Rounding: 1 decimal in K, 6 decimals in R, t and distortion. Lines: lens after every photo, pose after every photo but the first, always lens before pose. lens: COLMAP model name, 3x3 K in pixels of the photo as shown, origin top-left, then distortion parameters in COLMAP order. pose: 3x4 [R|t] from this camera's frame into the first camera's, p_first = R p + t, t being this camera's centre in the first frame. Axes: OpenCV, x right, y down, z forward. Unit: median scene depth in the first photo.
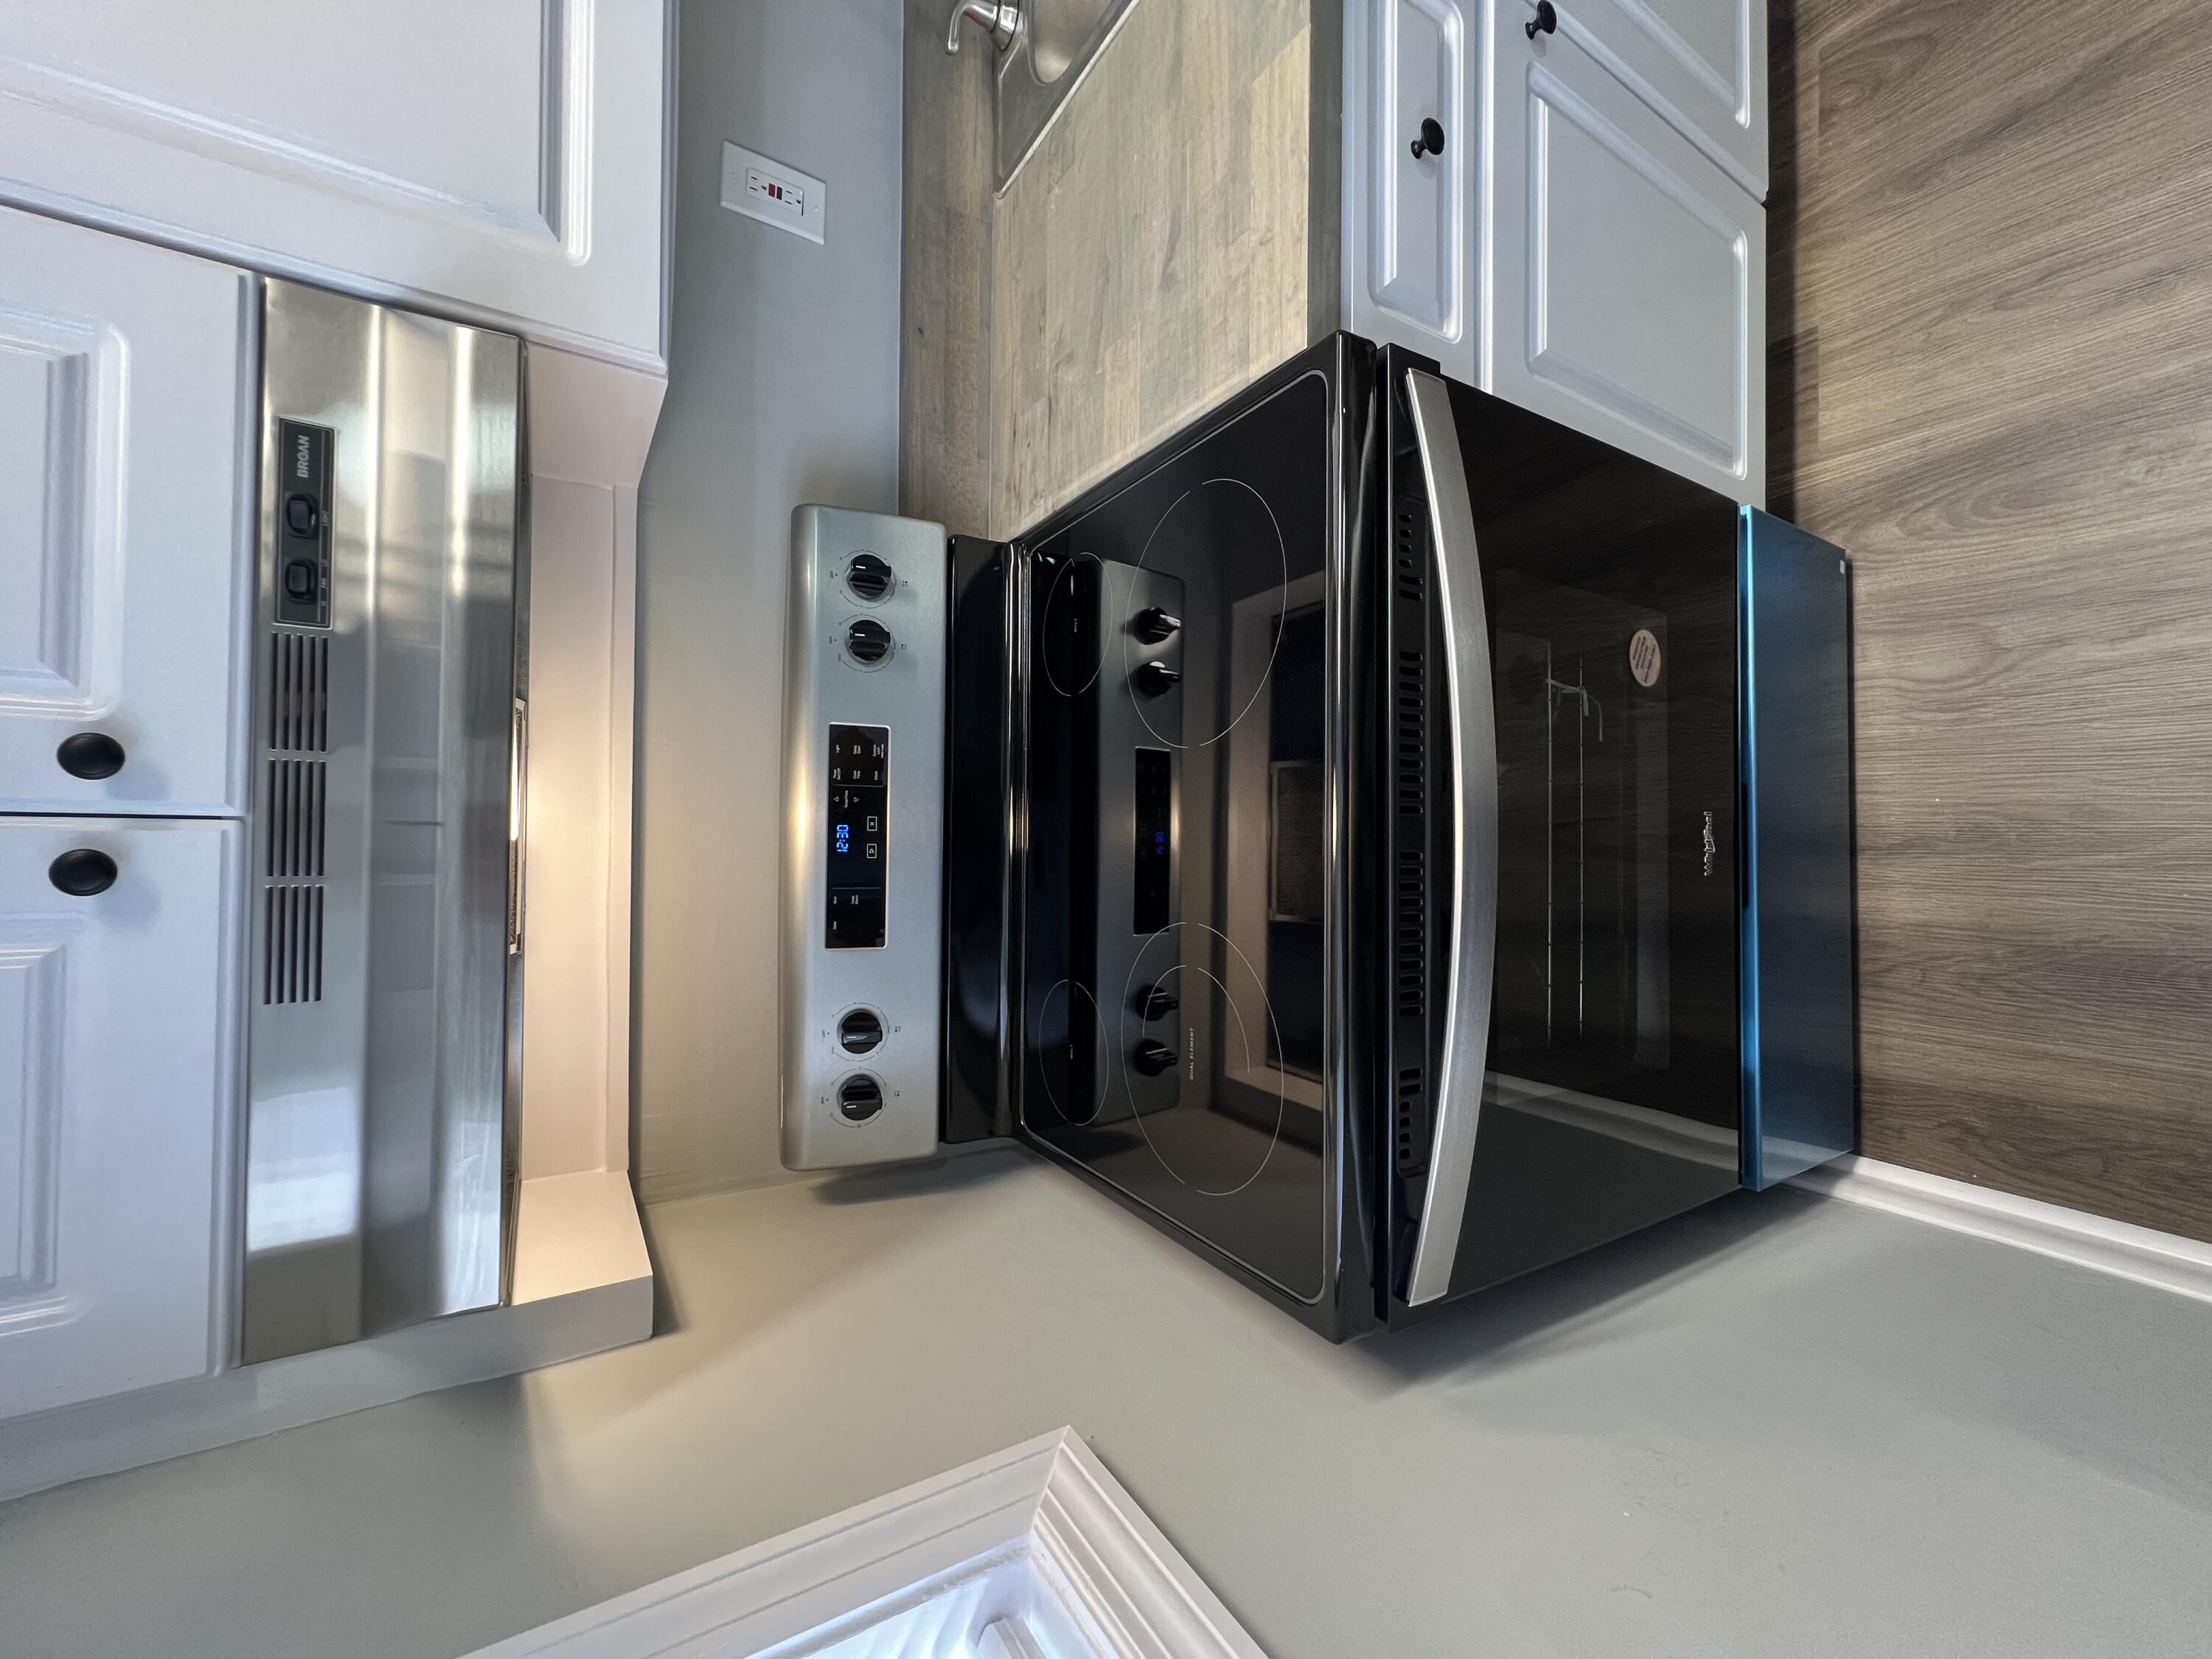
lens RADIAL K [[882.8, 0, 1106.0], [0, 882.8, 829.5], [0, 0, 1]] dist [0.000687, 0.000382]
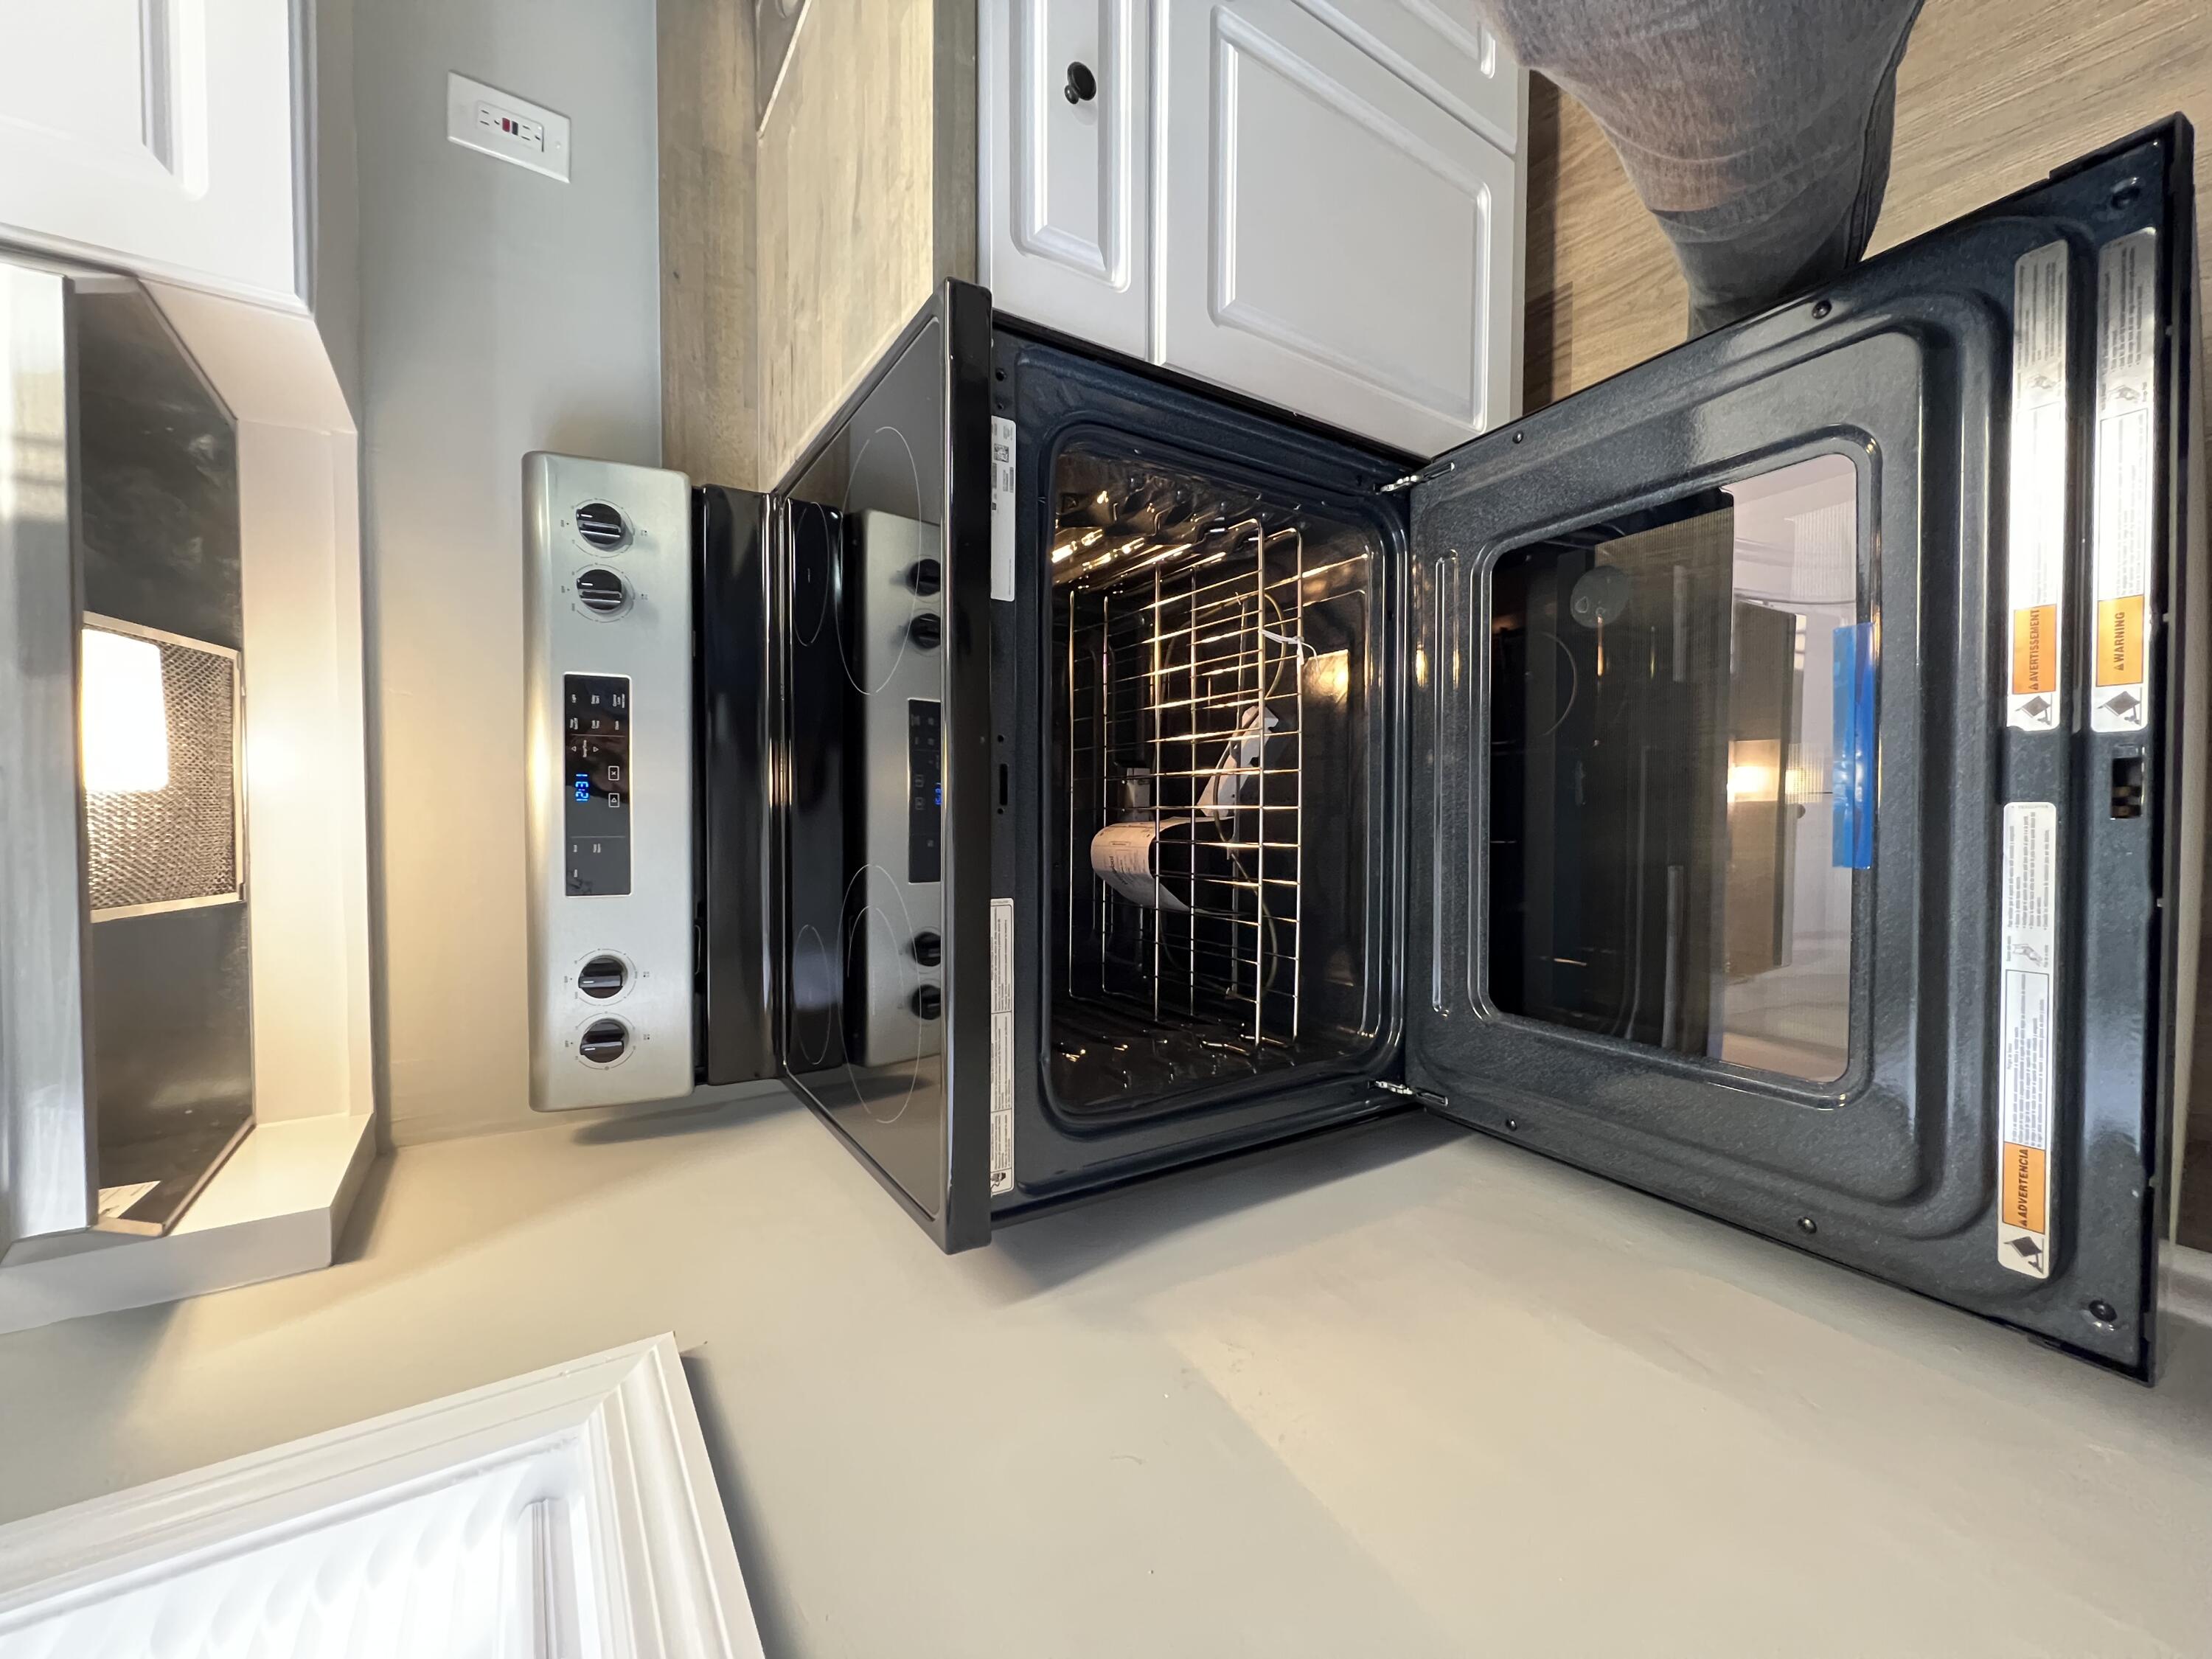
lens RADIAL K [[885.8, 0, 1106.0], [0, 885.8, 829.5], [0, 0, 1]] dist [0.001724, 0.000498]
pose [[0.999626, -0.004812, 0.026903, 0.265390], [0.003742, 0.999206, 0.039677, 0.019102], [-0.027073, -0.039561, 0.998850, -0.031133]]
